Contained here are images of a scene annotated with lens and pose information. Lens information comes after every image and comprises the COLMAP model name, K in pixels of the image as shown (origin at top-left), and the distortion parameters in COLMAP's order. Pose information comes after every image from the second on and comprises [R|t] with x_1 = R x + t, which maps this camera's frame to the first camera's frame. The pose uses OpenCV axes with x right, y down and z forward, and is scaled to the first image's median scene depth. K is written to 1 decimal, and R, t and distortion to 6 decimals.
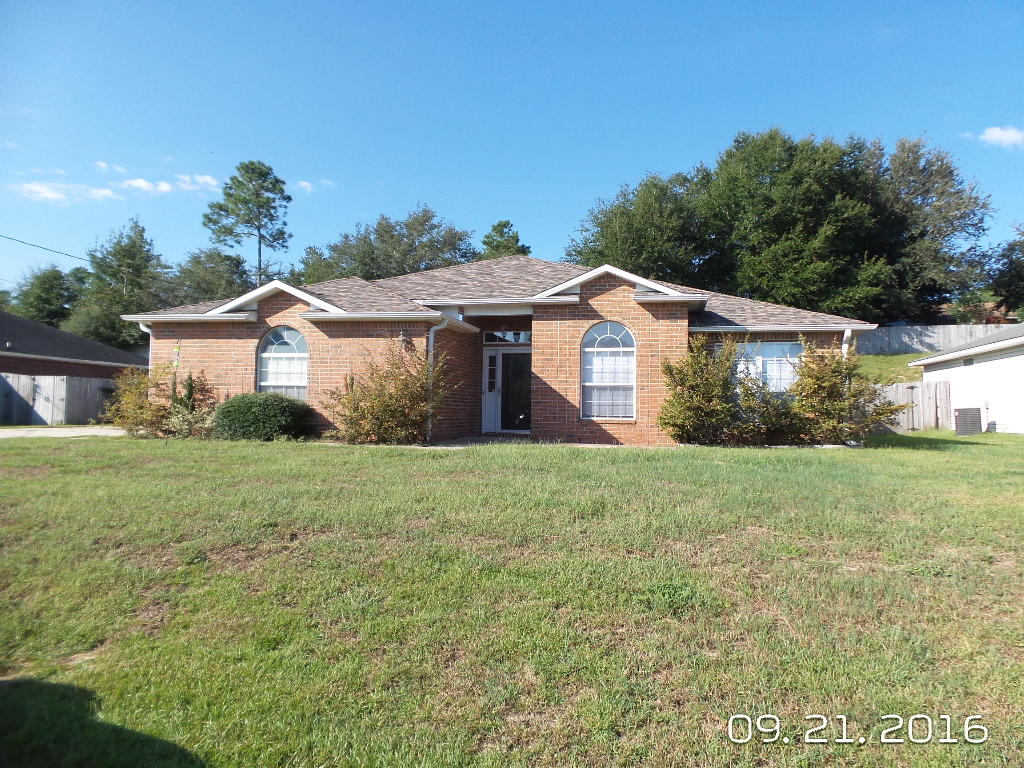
lens RADIAL K [[703.6, 0, 503.0], [0, 703.6, 396.5], [0, 0, 1]] dist [0.029363, 0.001646]
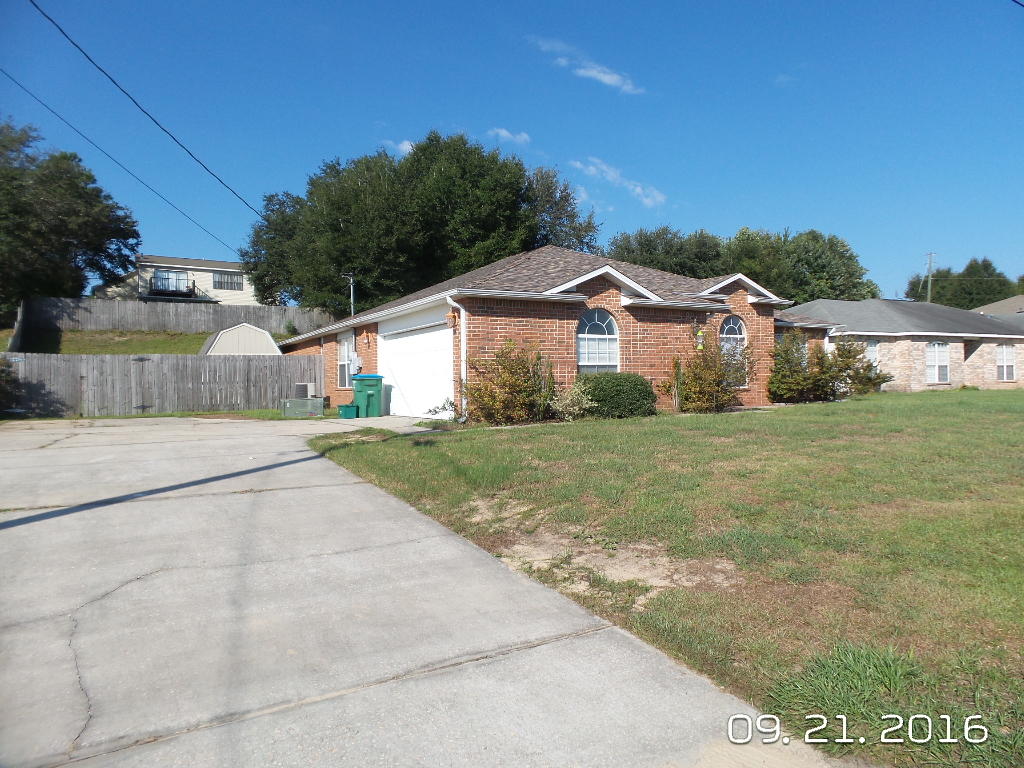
lens RADIAL K [[723.6, 0, 512.0], [0, 723.6, 384.0], [0, 0, 1]] dist [0.047092, 0.001067]
pose [[0.709644, -0.026181, 0.704074, -1.130630], [0.014557, 0.999641, 0.022500, -0.013637], [-0.704410, -0.005717, 0.709770, 0.317083]]
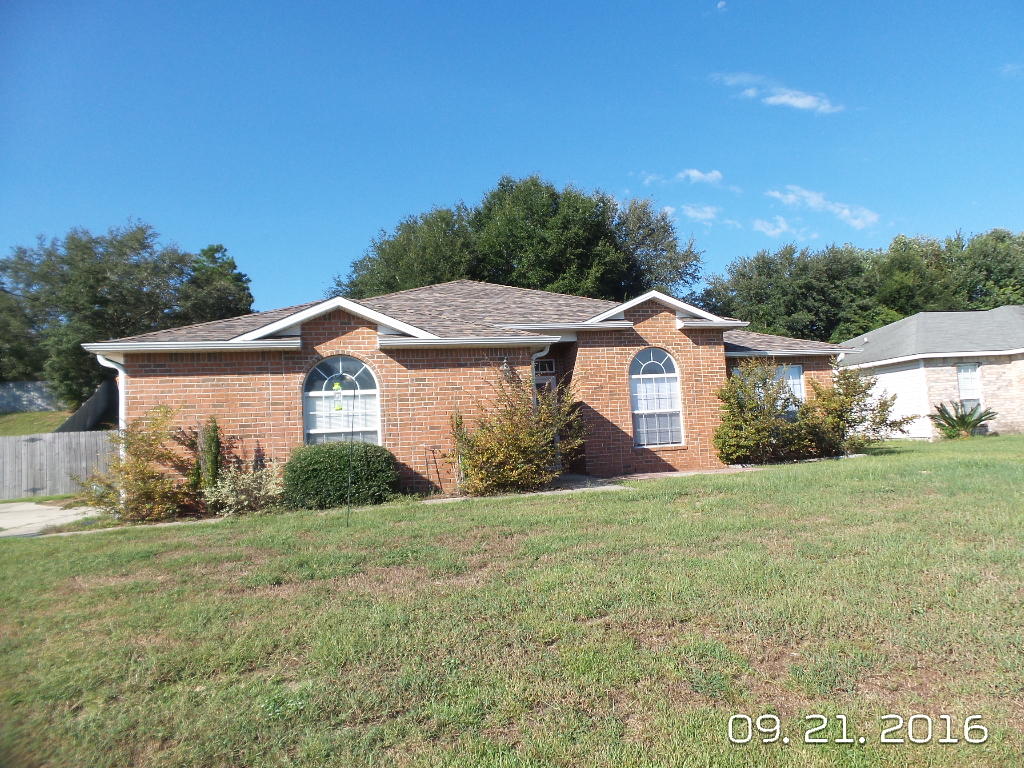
lens RADIAL K [[719.7, 0, 516.3], [0, 719.7, 394.8], [0, 0, 1]] dist [0.010766, 0.005390]
pose [[0.878282, -0.036627, 0.476738, -0.505480], [0.063390, 0.997180, -0.040170, -0.012373], [-0.473922, 0.065501, 0.878127, 0.208695]]
